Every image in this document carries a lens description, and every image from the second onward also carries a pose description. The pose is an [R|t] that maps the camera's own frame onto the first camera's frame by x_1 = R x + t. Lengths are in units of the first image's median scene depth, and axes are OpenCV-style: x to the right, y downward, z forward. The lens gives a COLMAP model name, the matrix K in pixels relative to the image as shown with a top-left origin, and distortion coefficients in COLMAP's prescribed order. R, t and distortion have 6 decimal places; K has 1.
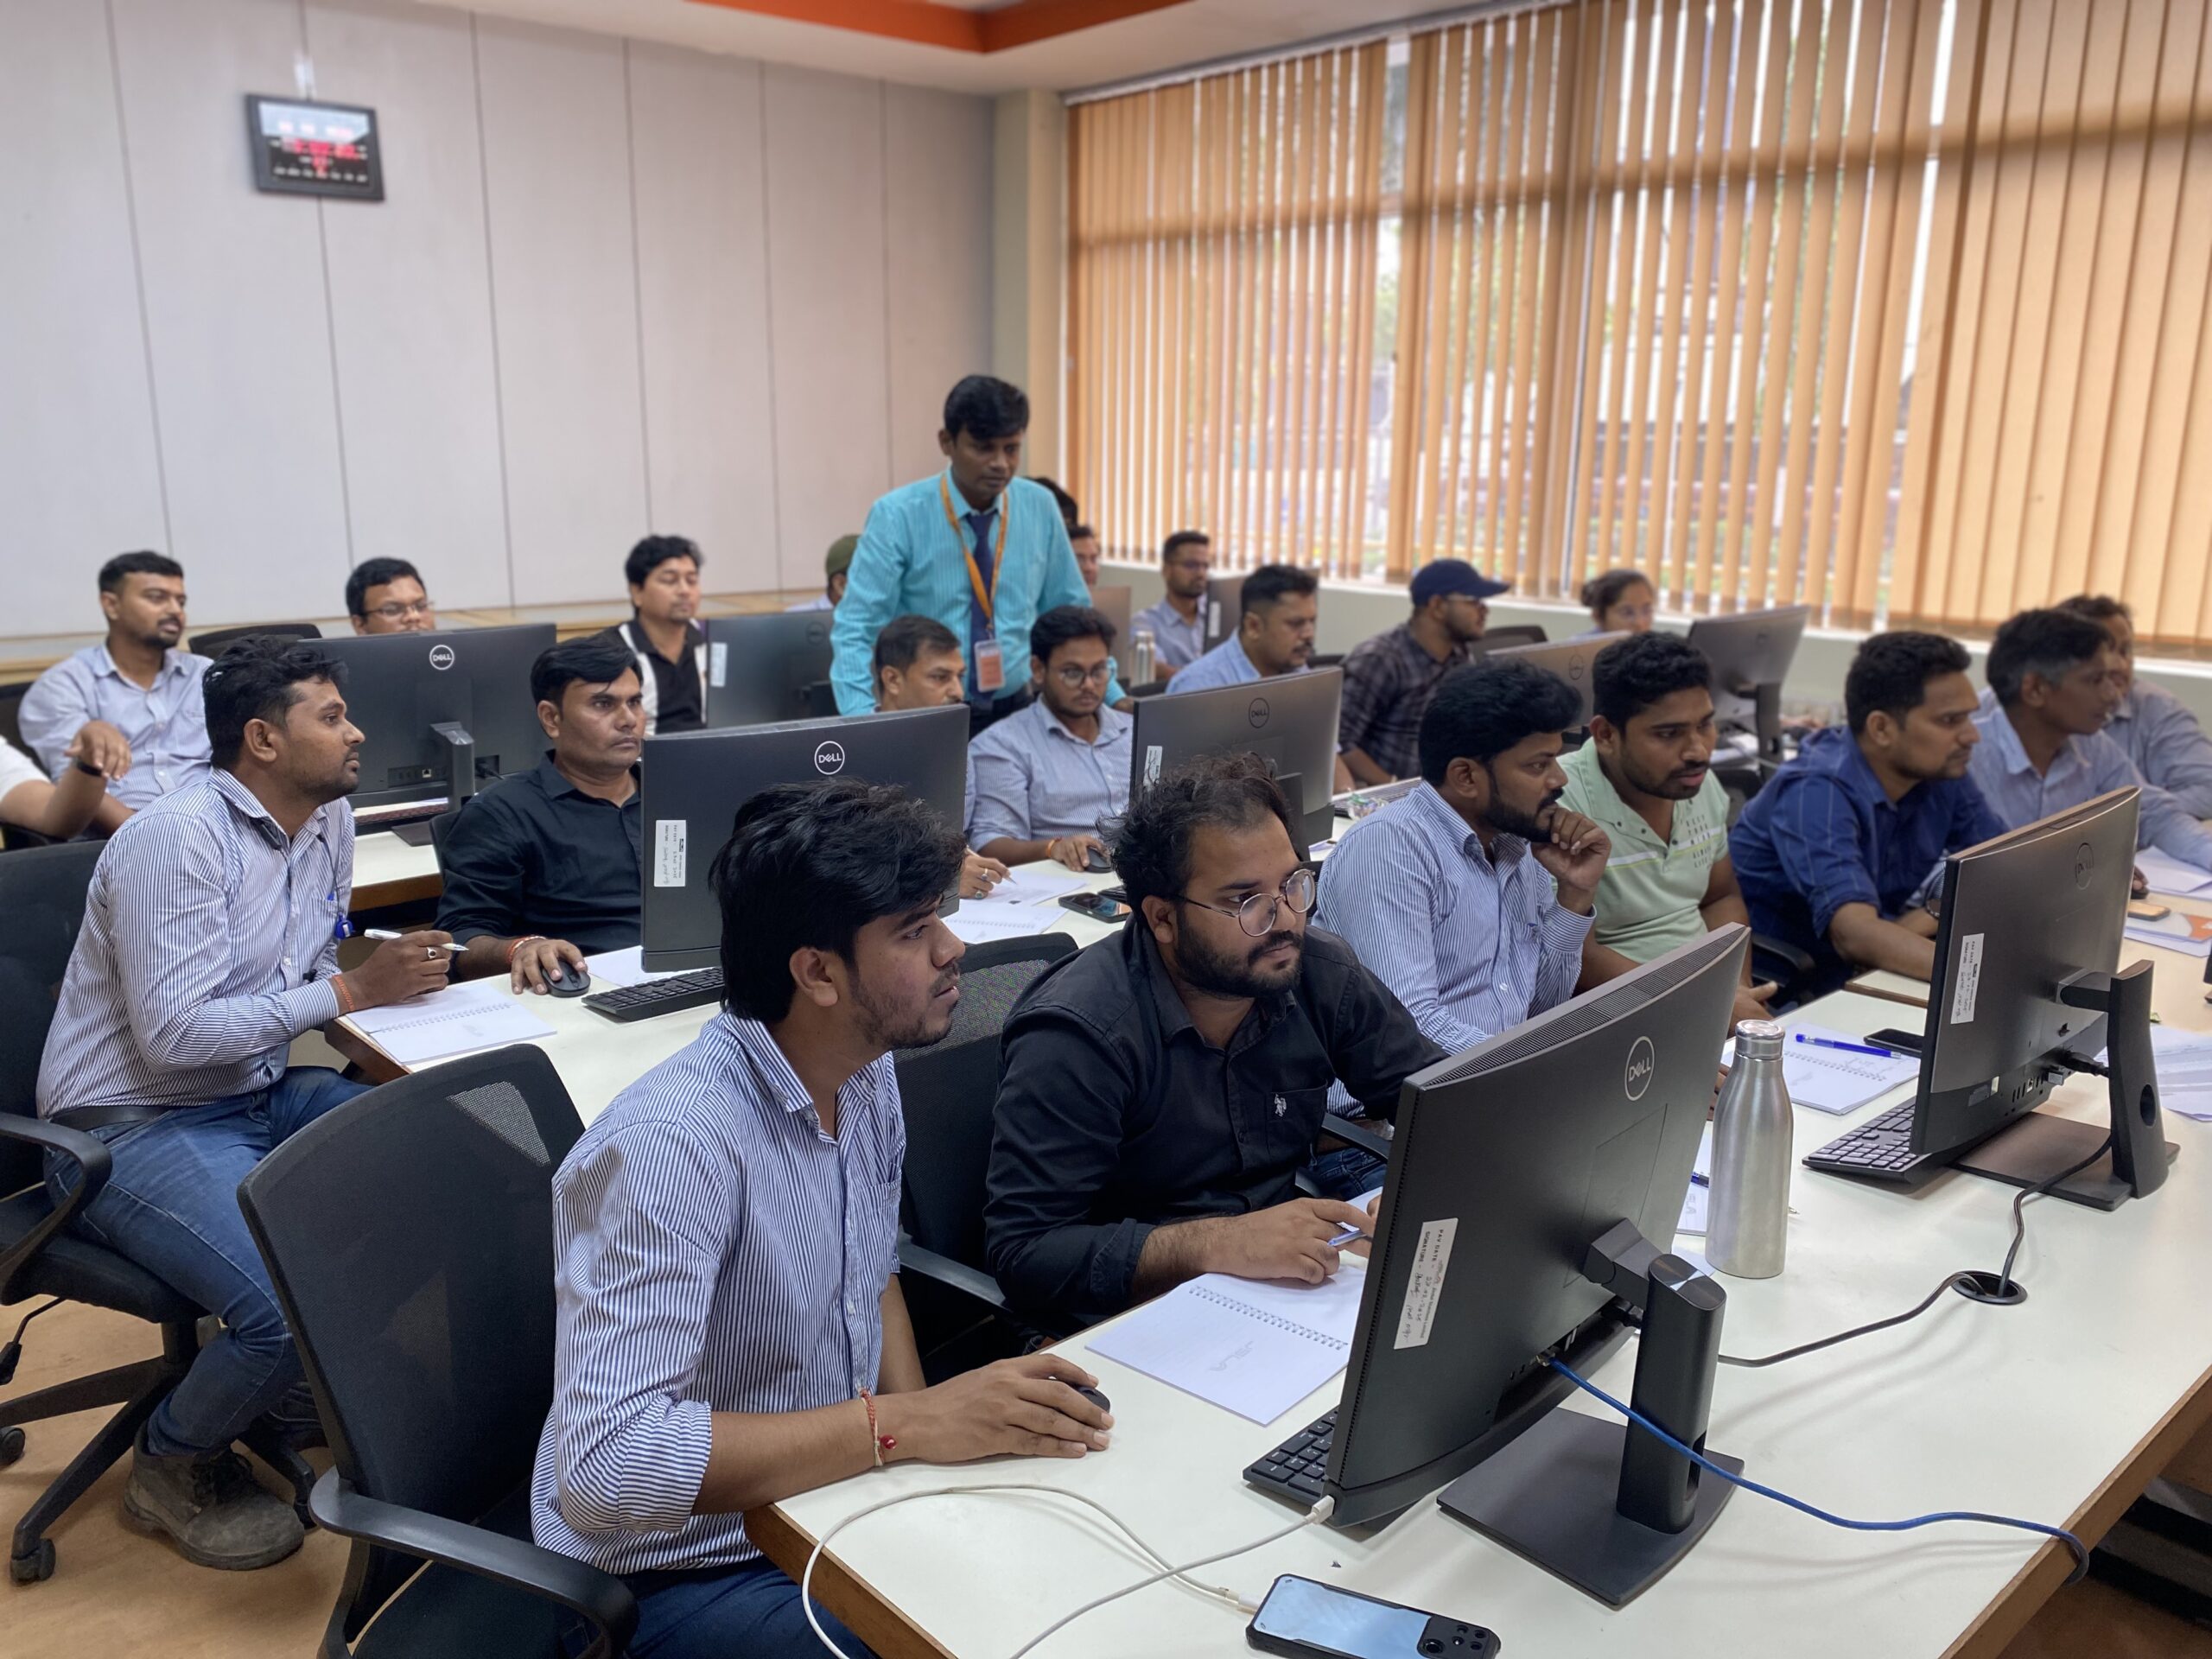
lens RADIAL K [[1746.2, 0, 1097.3], [0, 1746.2, 824.6], [0, 0, 1]] dist [0.035279, -0.012097]
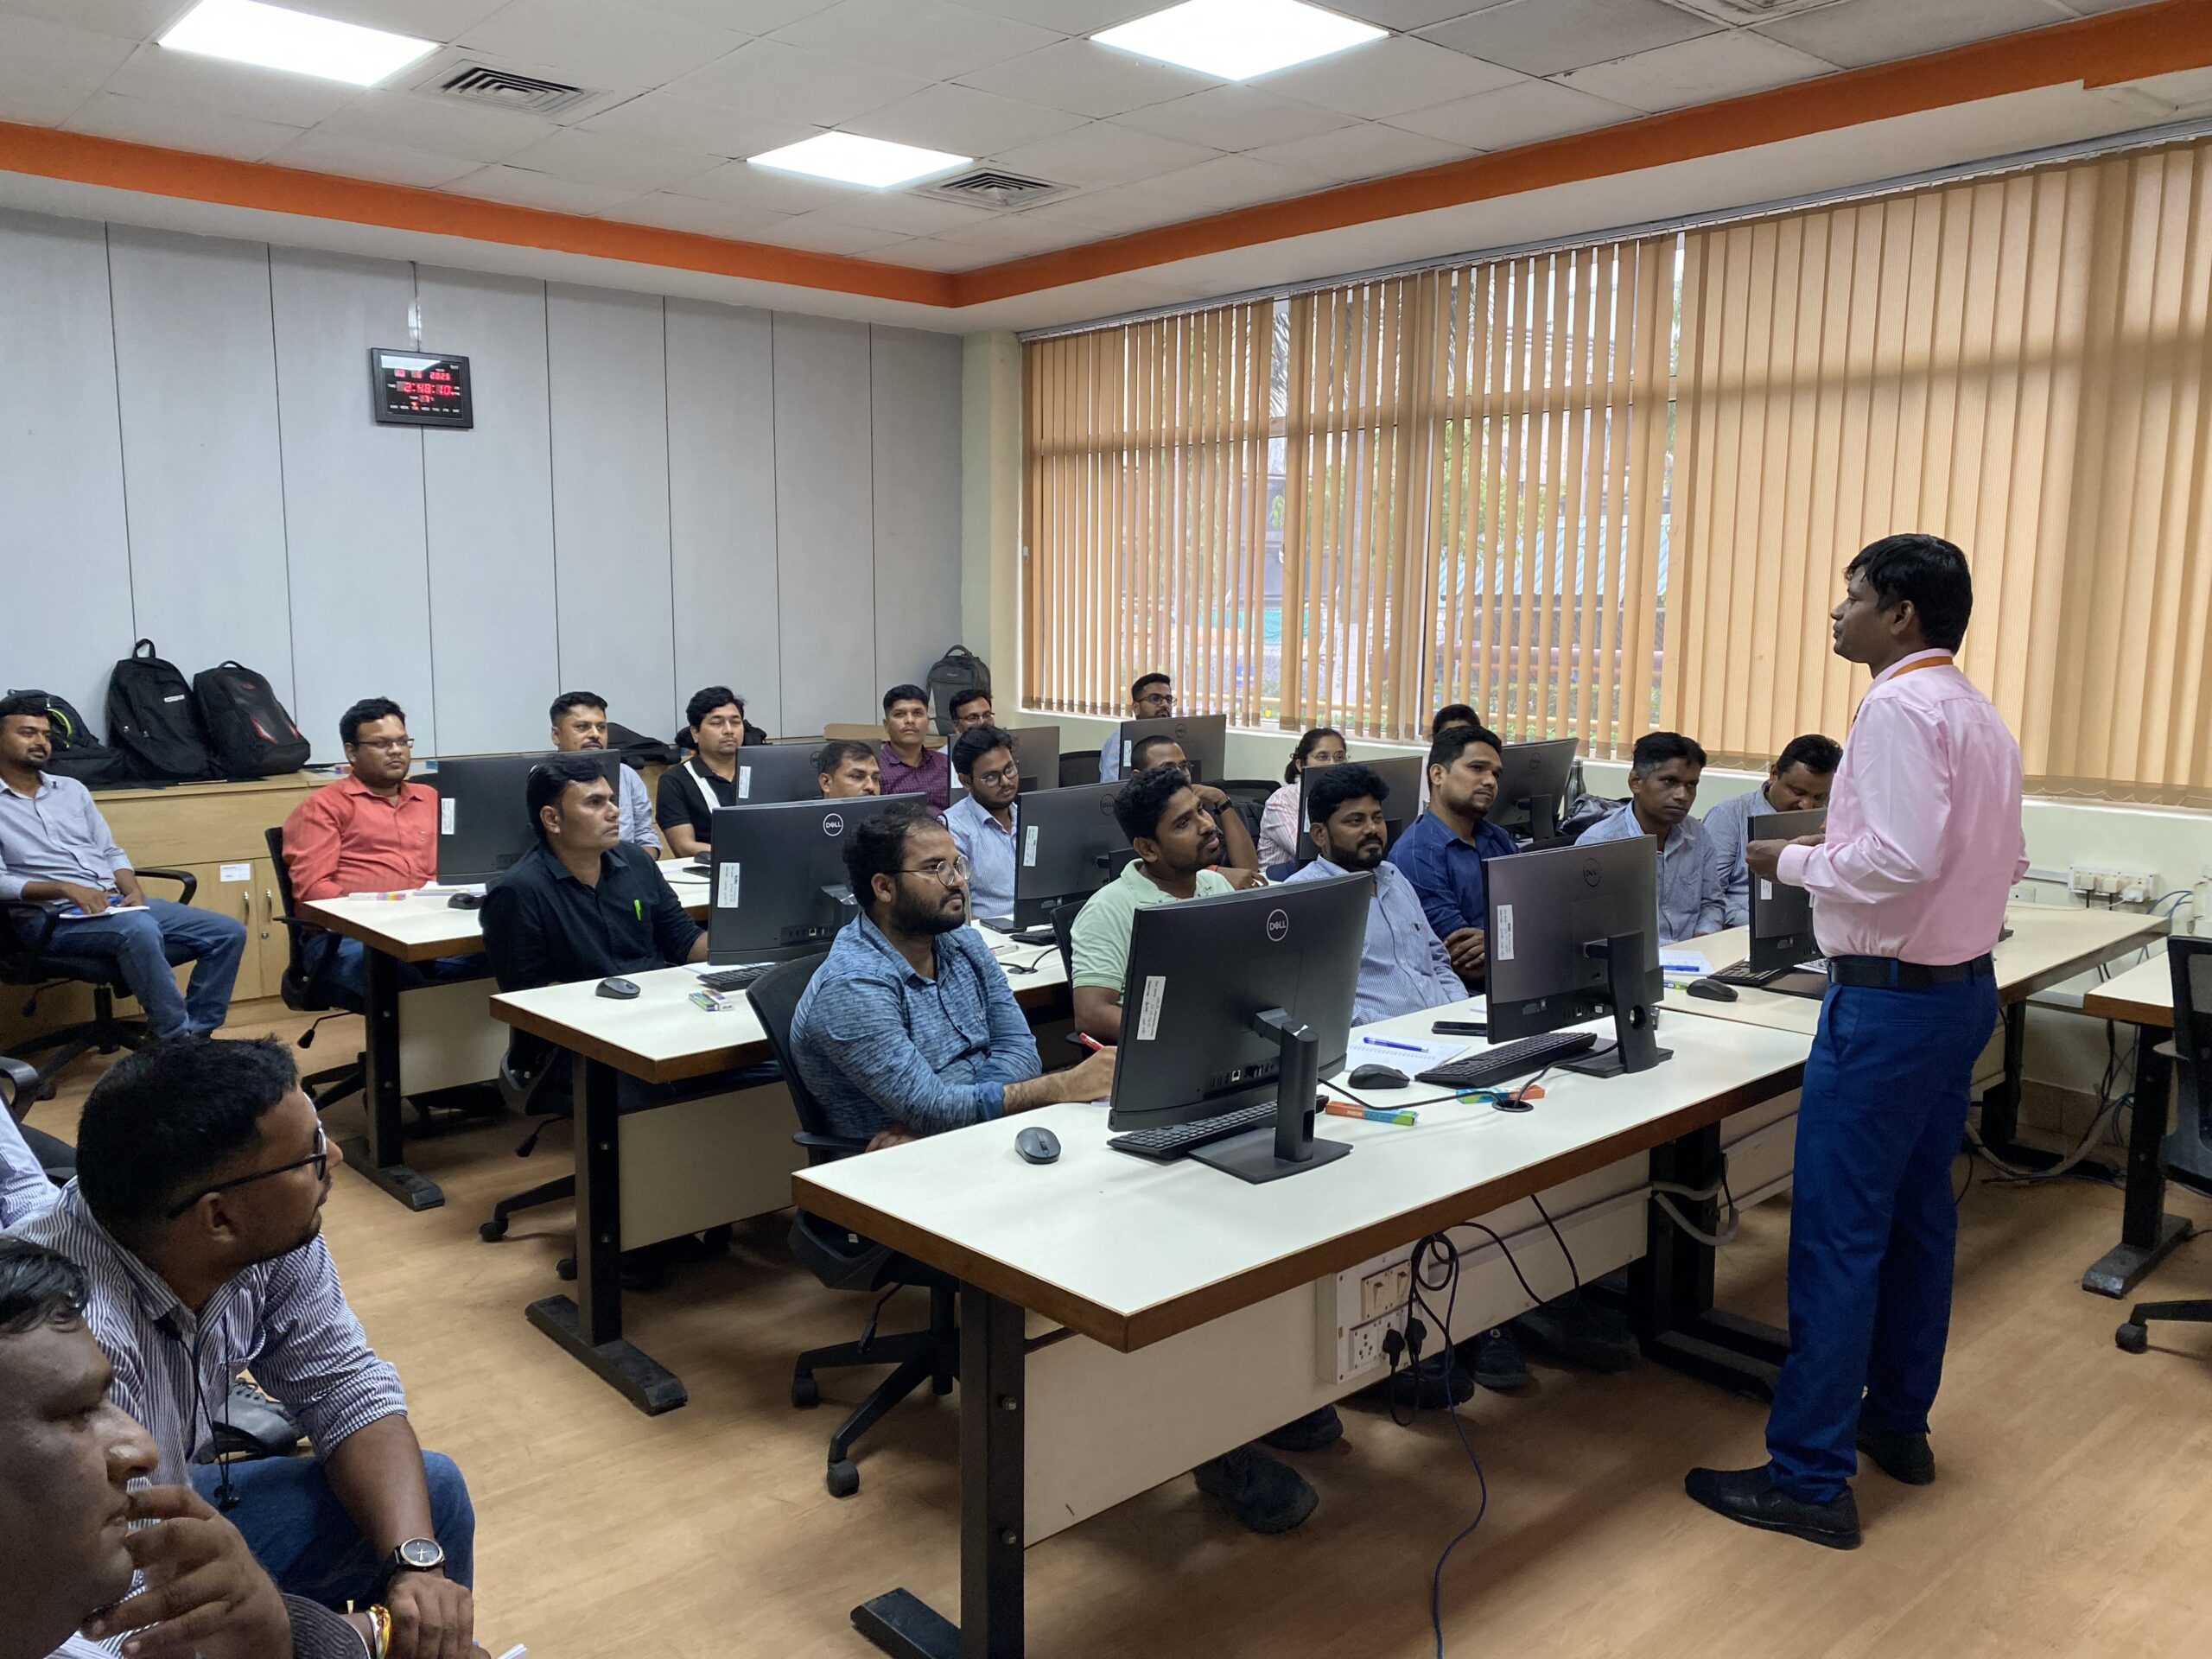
lens RADIAL K [[1746.2, 0, 1106.8], [0, 1746.2, 848.5], [0, 0, 1]] dist [0.035279, -0.012097]
pose [[0.999738, -0.003119, 0.022691, 0.015859], [0.004836, 0.997096, -0.076001, 0.041660], [-0.022388, 0.076091, 0.996850, -0.234860]]
